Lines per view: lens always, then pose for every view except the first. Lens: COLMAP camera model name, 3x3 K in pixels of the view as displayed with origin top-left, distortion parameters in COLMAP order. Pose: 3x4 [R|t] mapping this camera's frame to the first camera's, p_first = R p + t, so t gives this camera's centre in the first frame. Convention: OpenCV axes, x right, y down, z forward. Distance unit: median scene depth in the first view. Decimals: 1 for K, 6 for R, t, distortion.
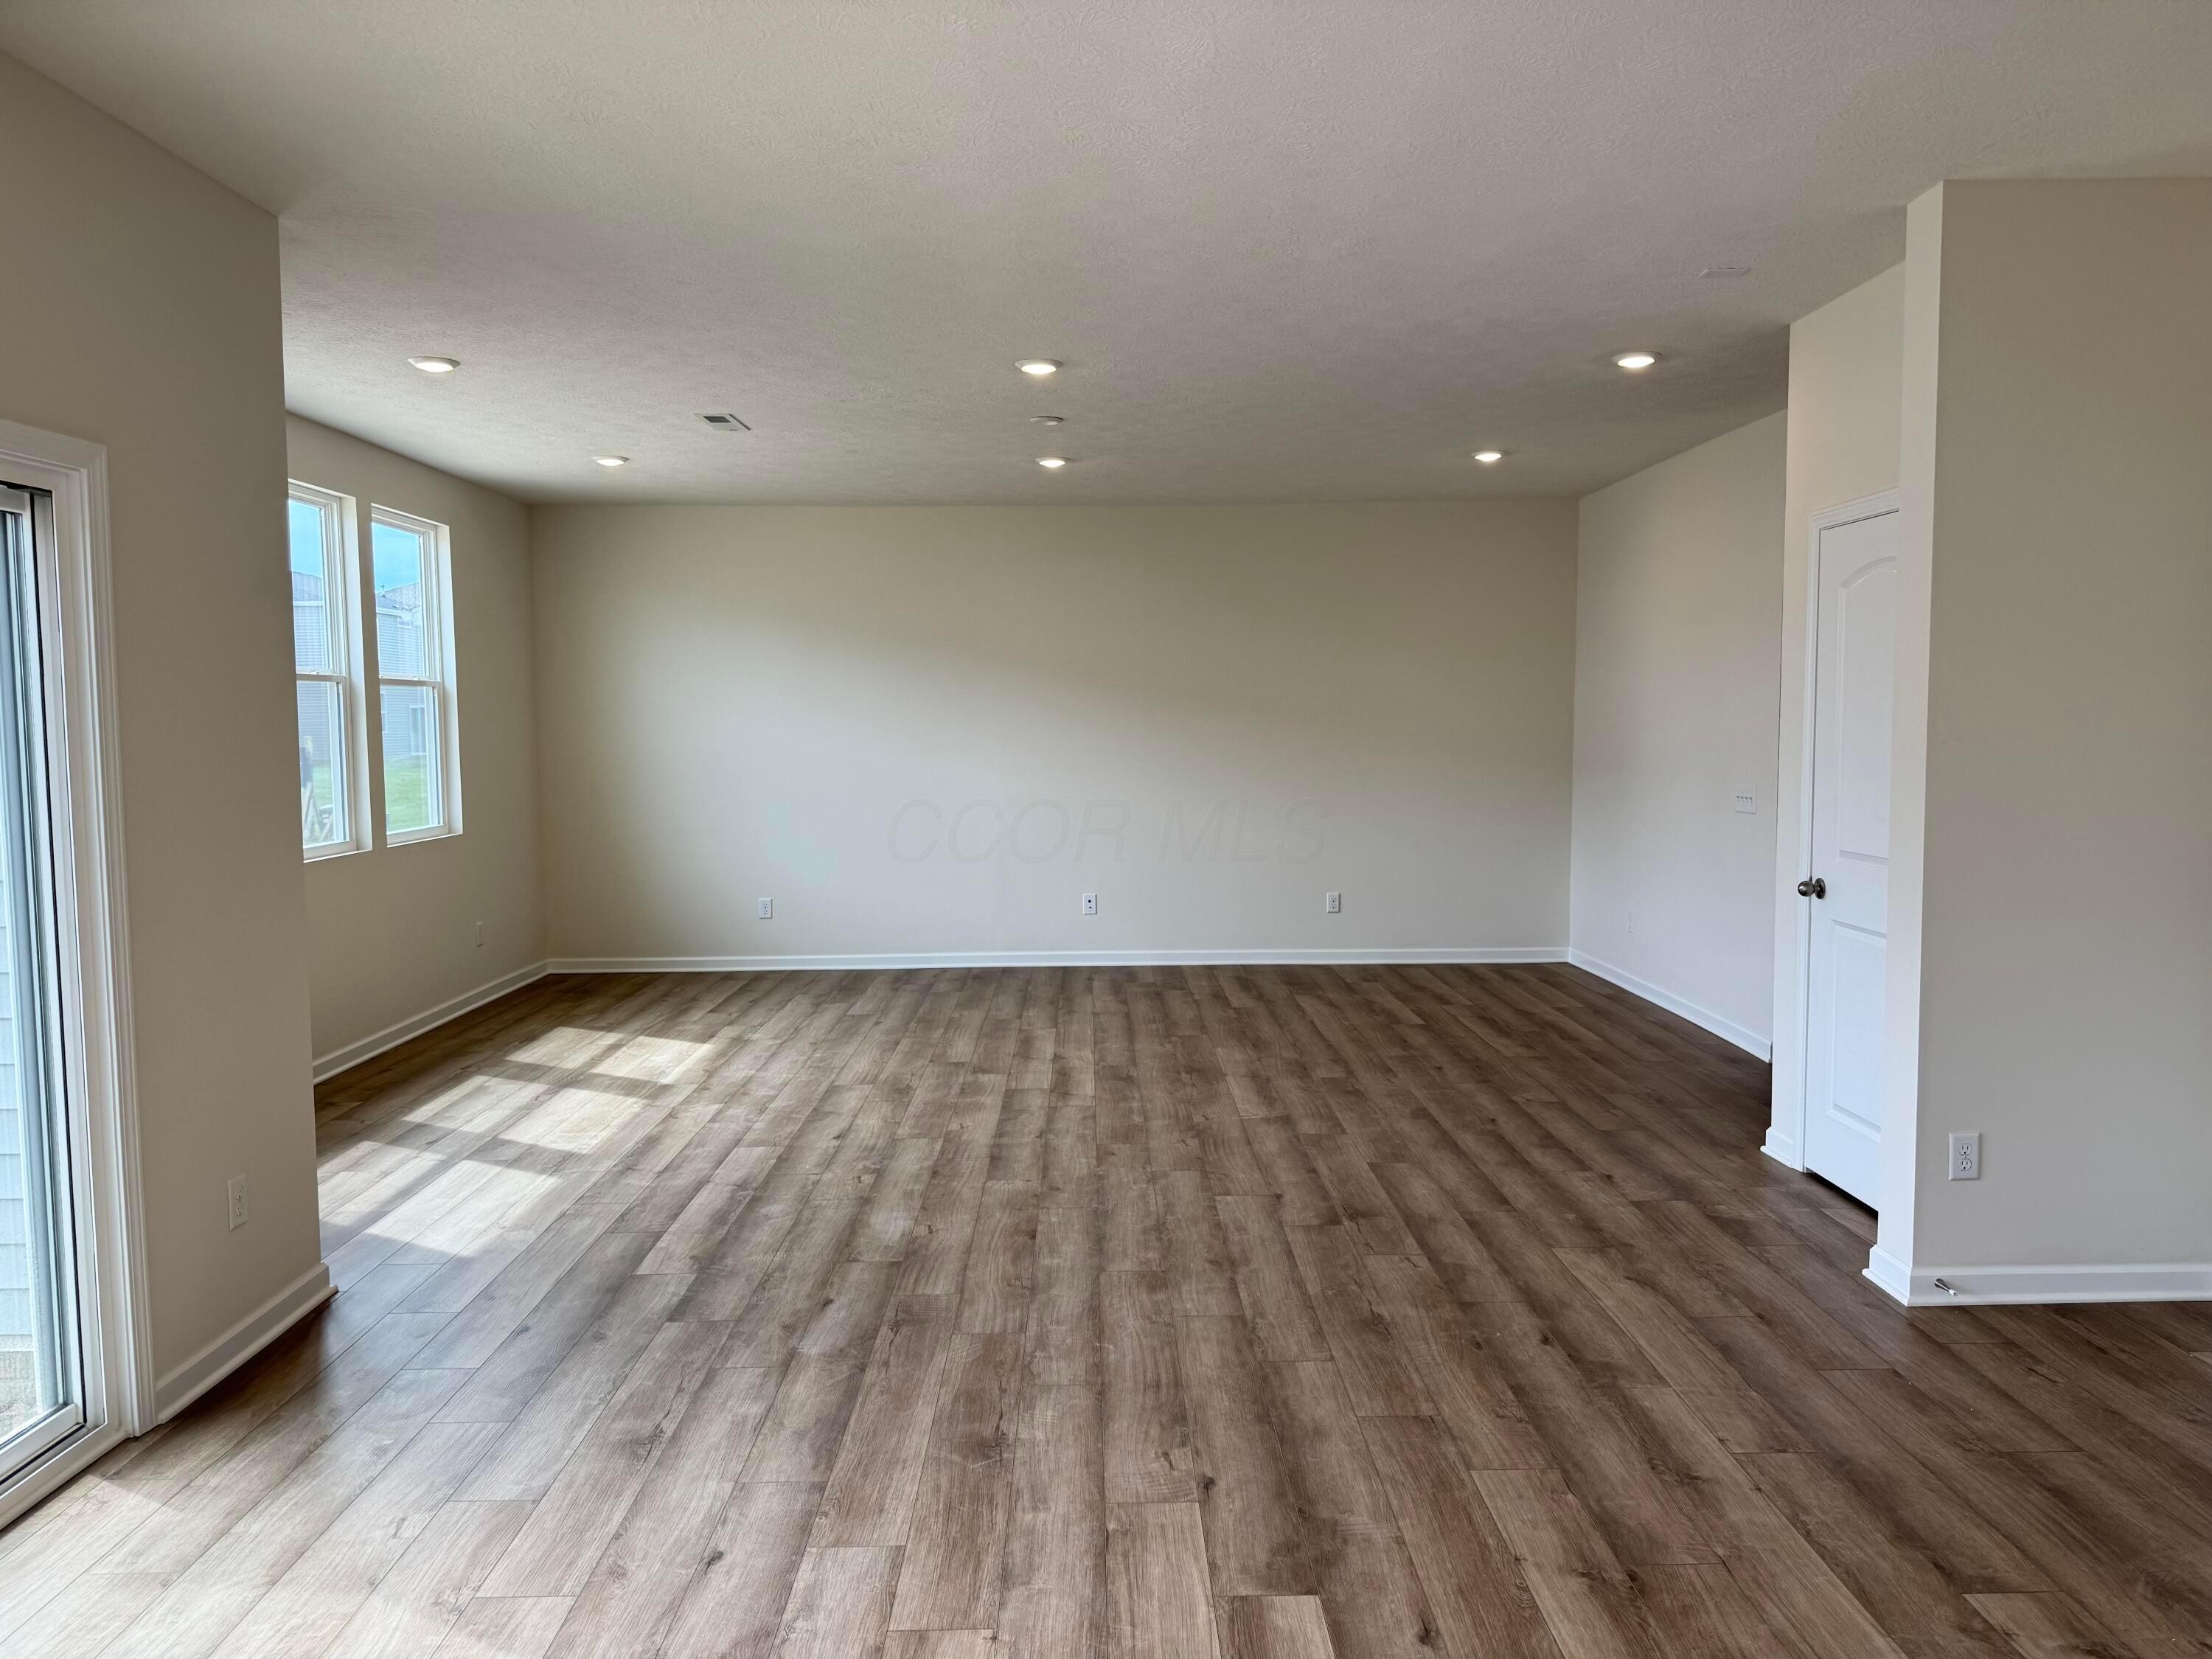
lens RADIAL K [[1541.8, 0, 1111.4], [0, 1541.8, 832.4], [0, 0, 1]] dist [0.108938, -0.144479]
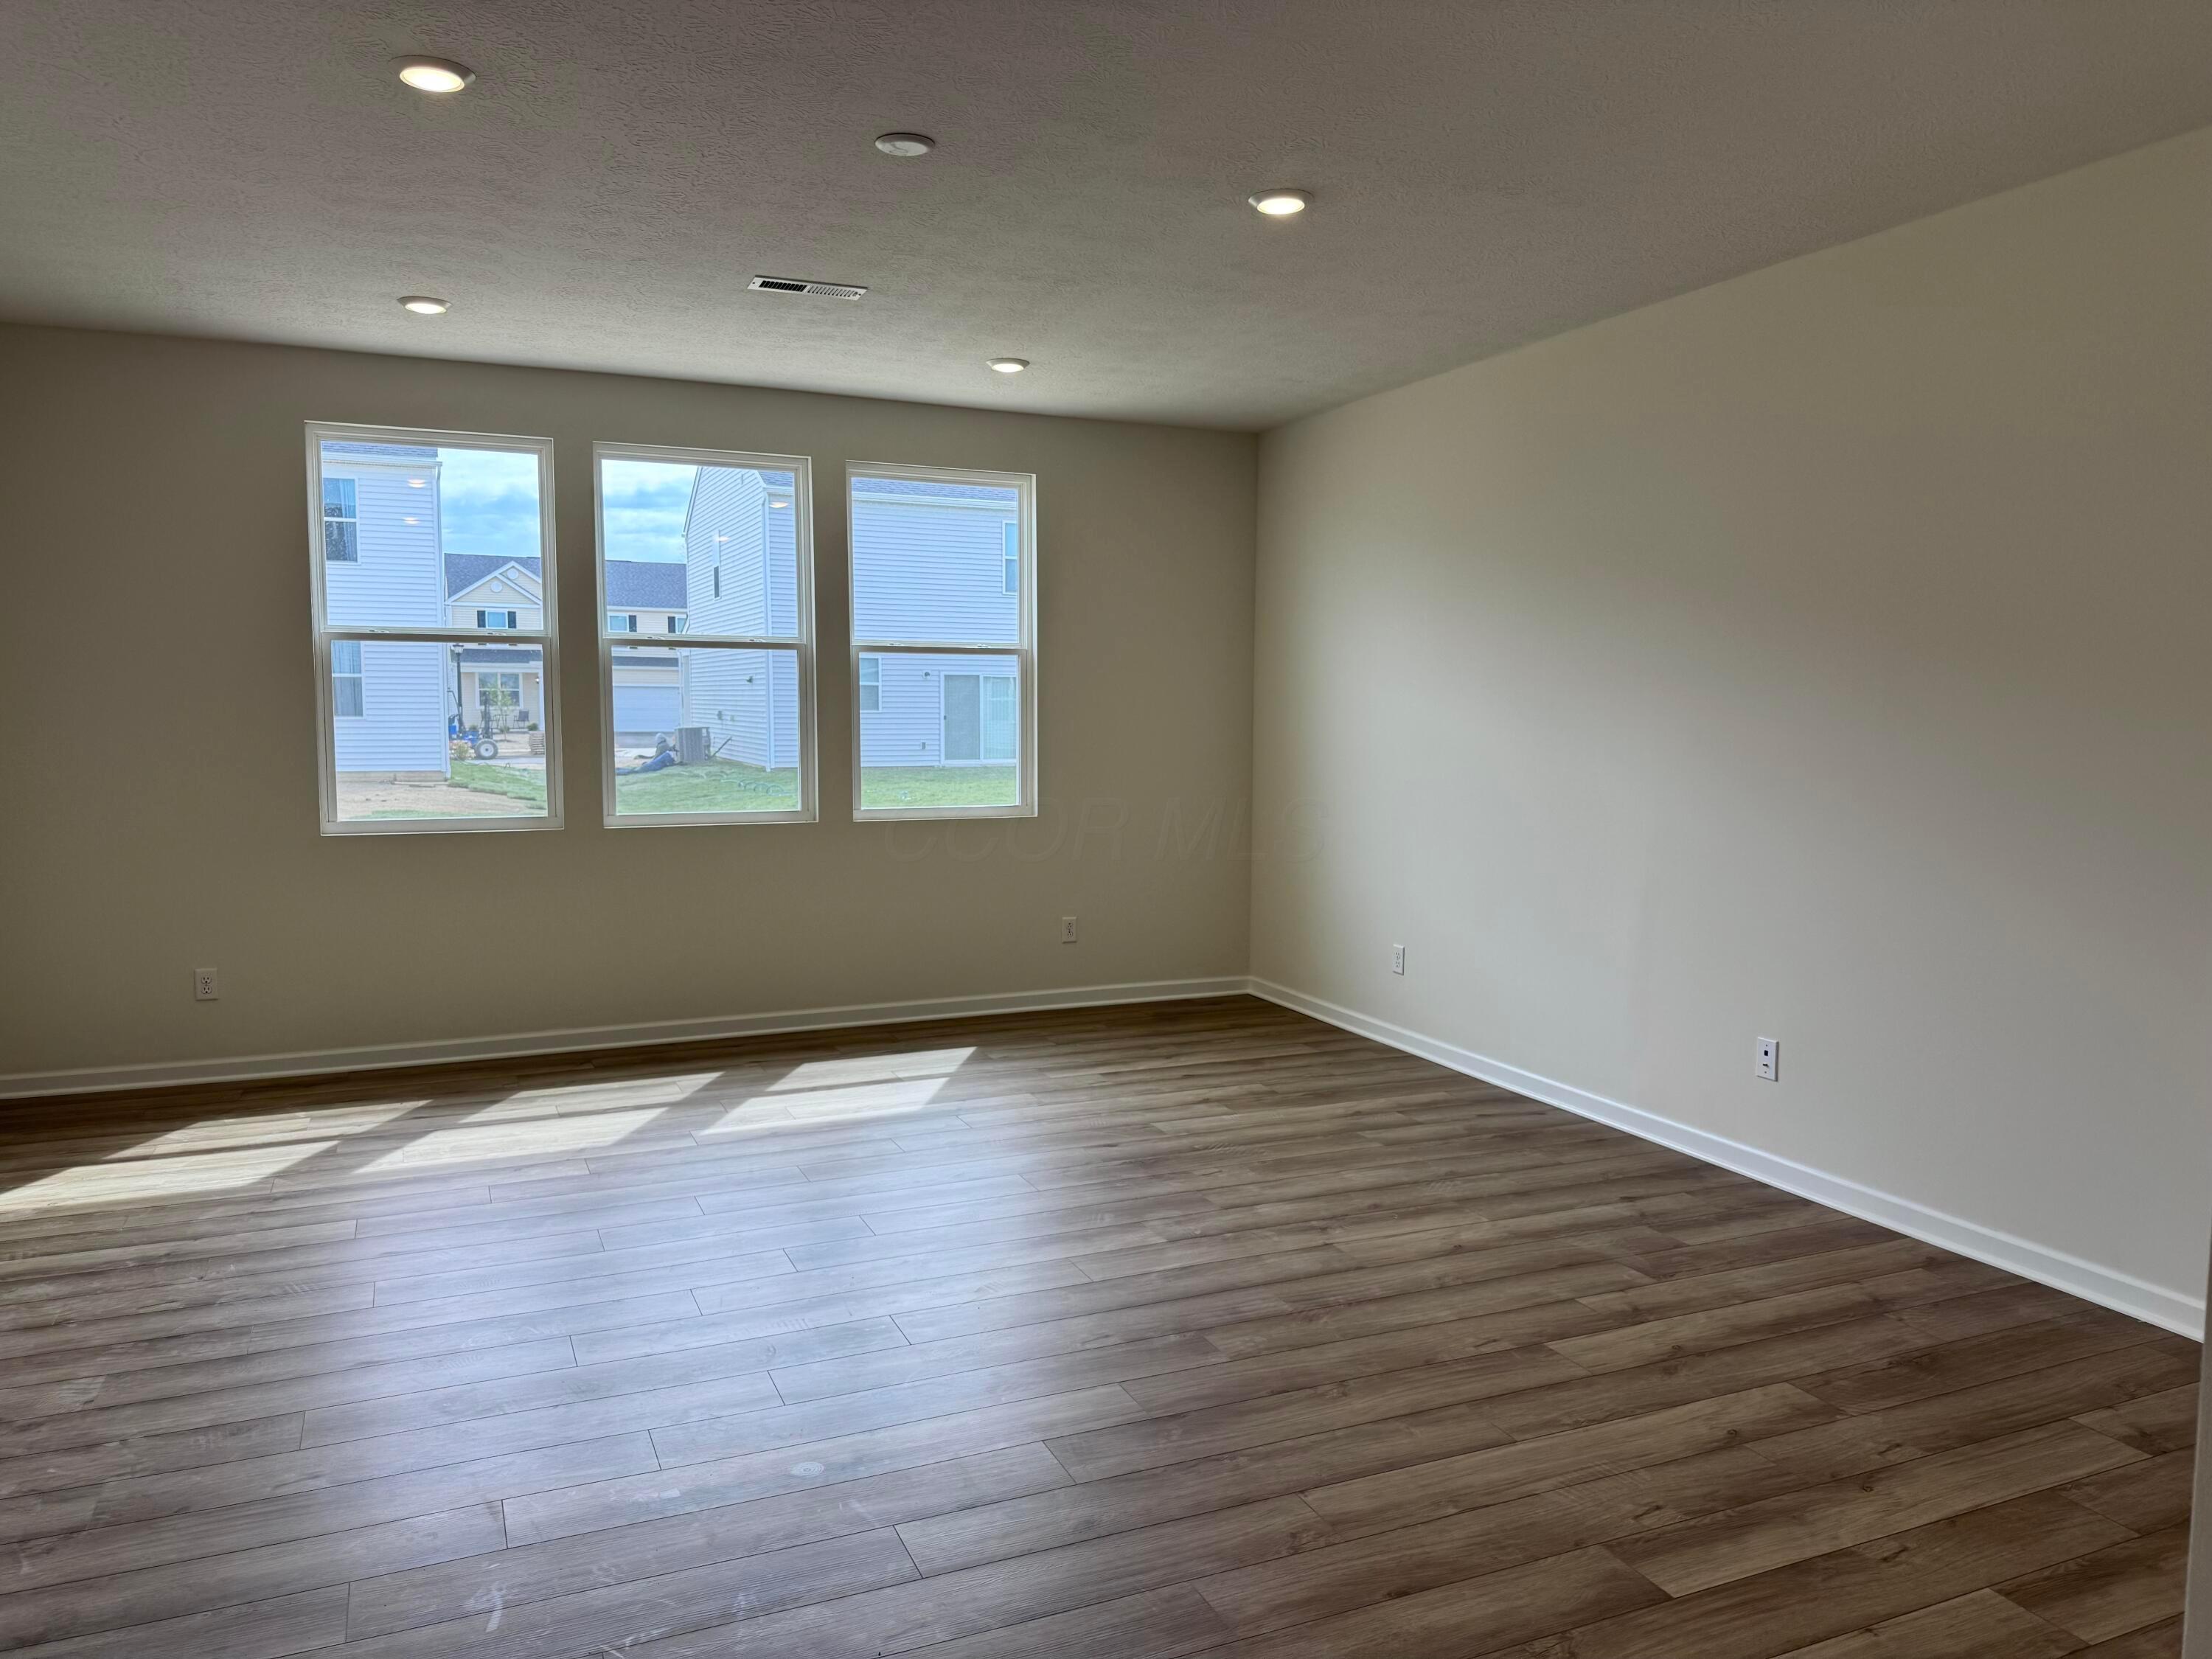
lens RADIAL K [[1541.8, 0, 1111.4], [0, 1541.8, 832.4], [0, 0, 1]] dist [0.108938, -0.144479]
pose [[0.386647, 0.087662, -0.918052, 0.533439], [-0.073098, 0.995253, 0.064248, -0.063703], [0.919327, 0.042266, 0.391219, 0.871564]]
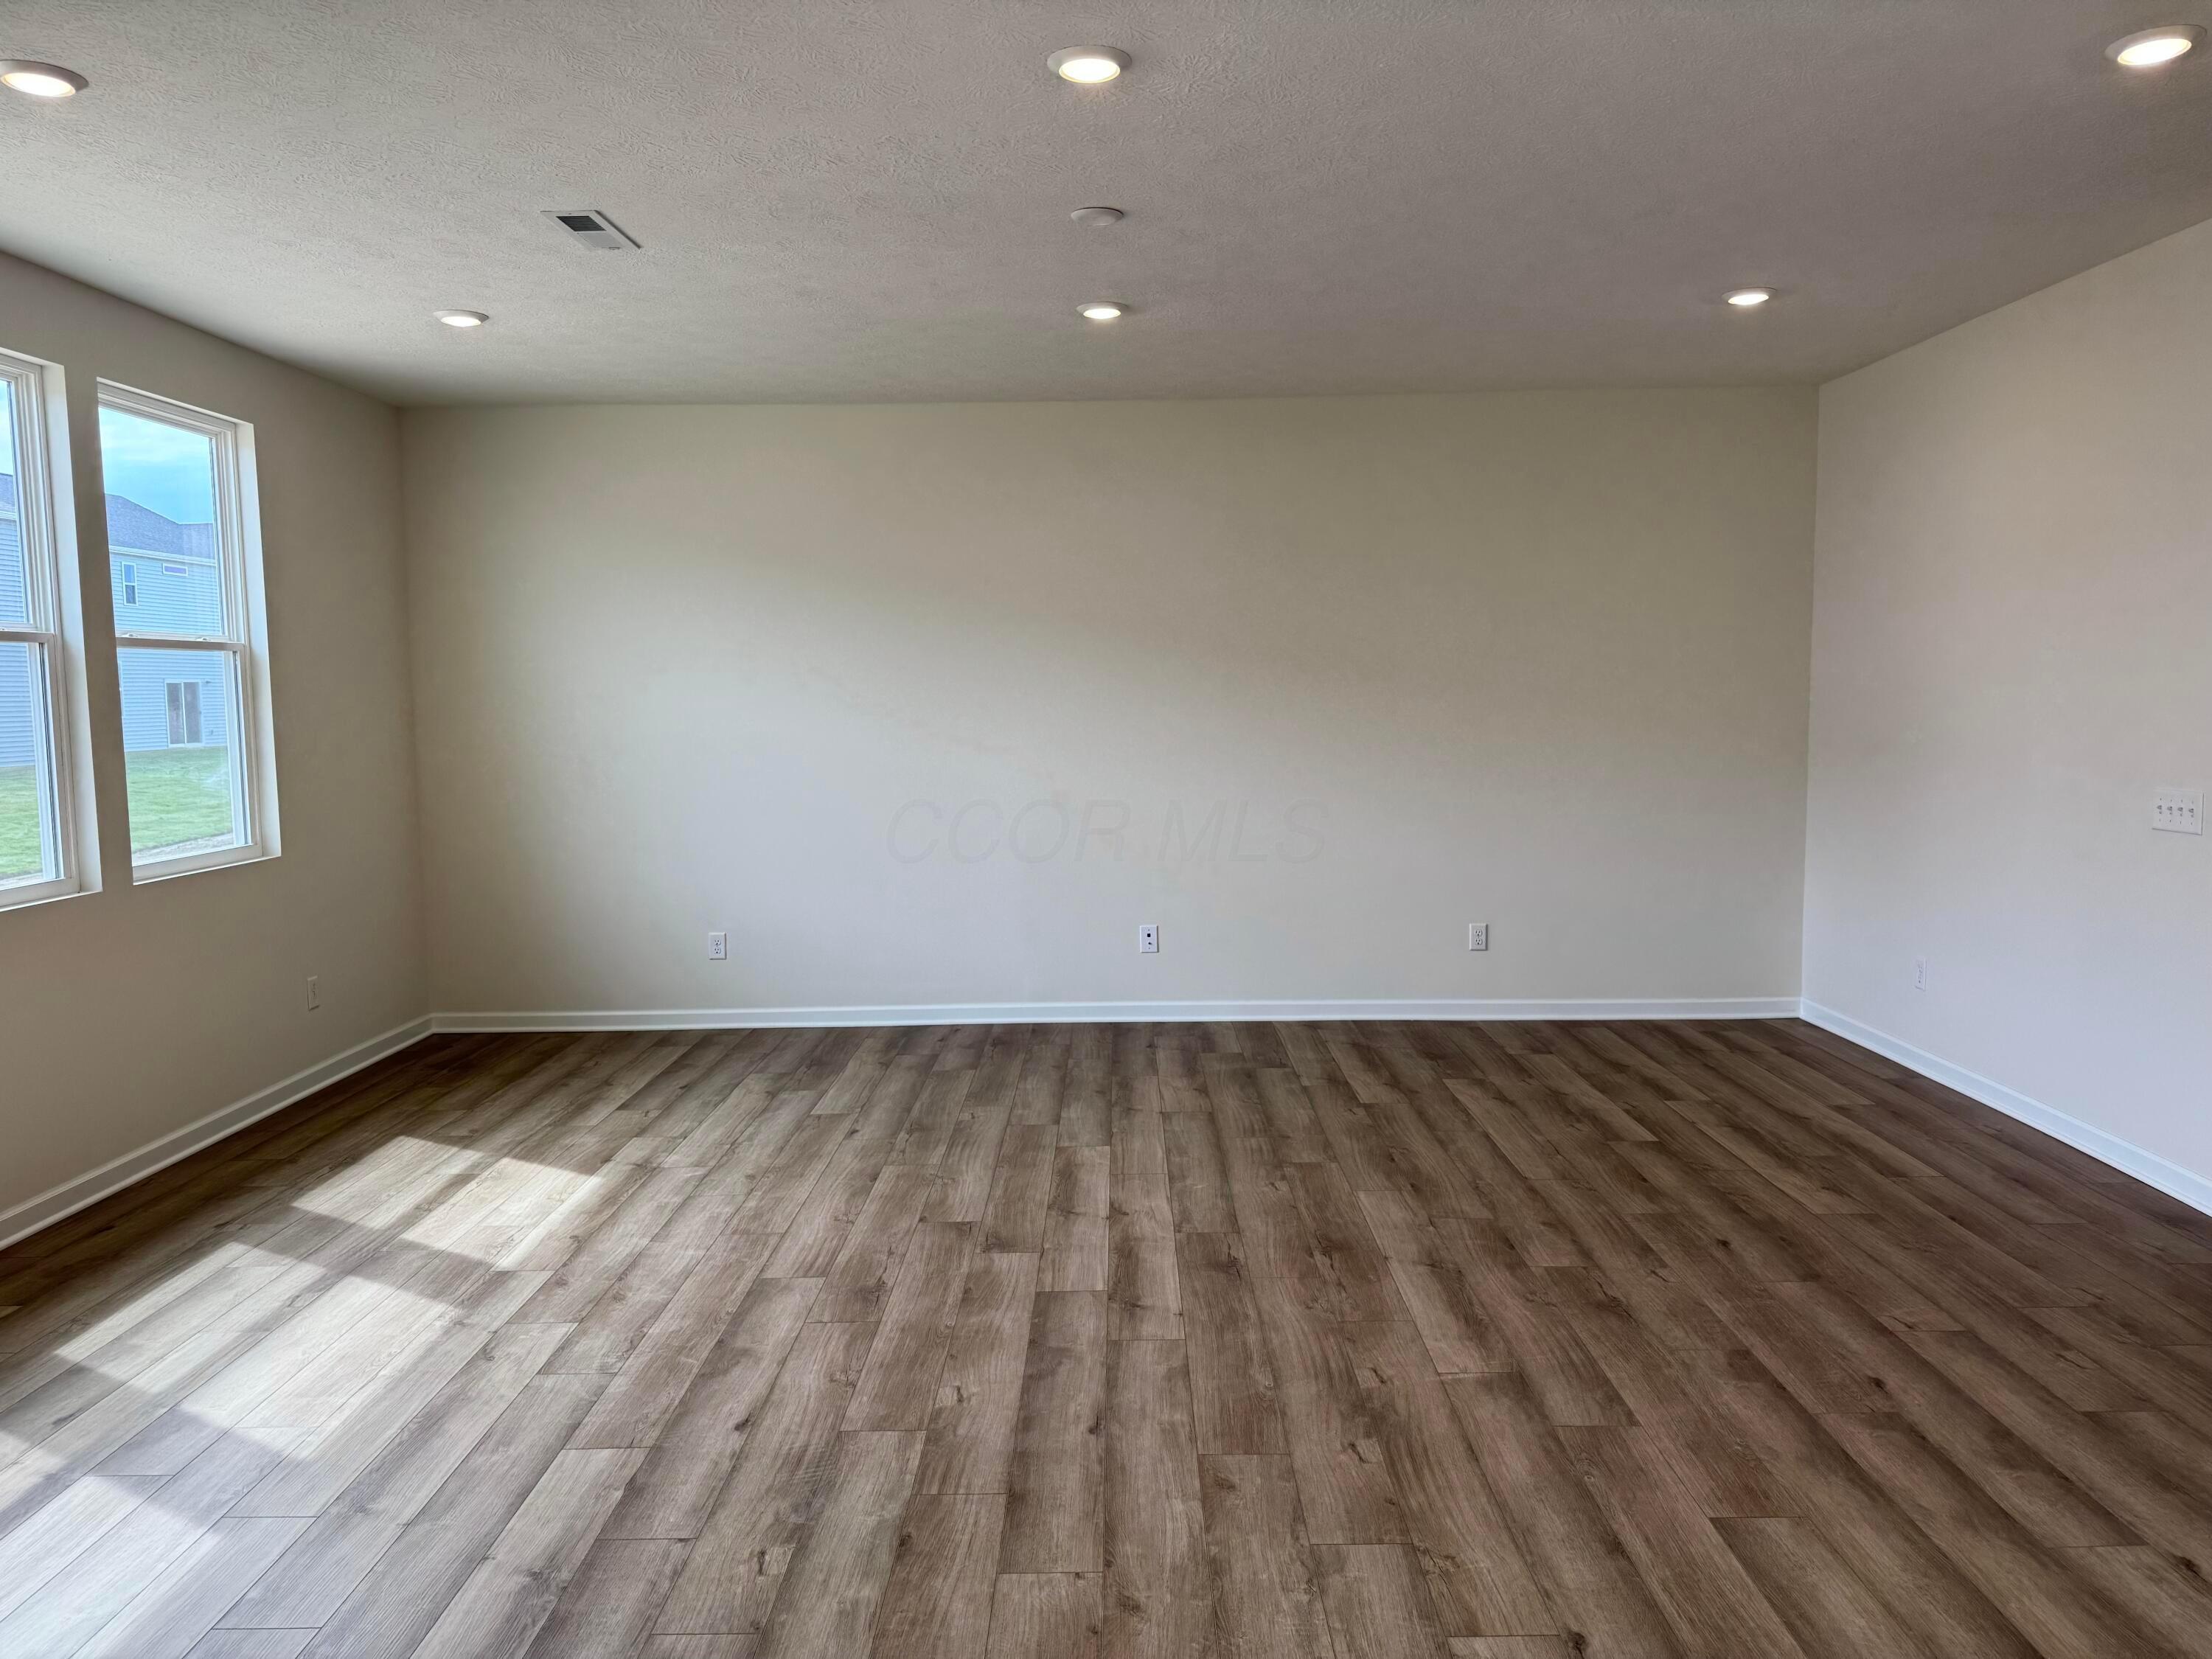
lens RADIAL K [[1541.8, 0, 1111.4], [0, 1541.8, 832.4], [0, 0, 1]] dist [0.108938, -0.144479]
pose [[0.999766, -0.003397, -0.021373, -0.023290], [0.003801, 0.999814, 0.018898, -0.027991], [0.021305, -0.018975, 0.999593, 0.365919]]
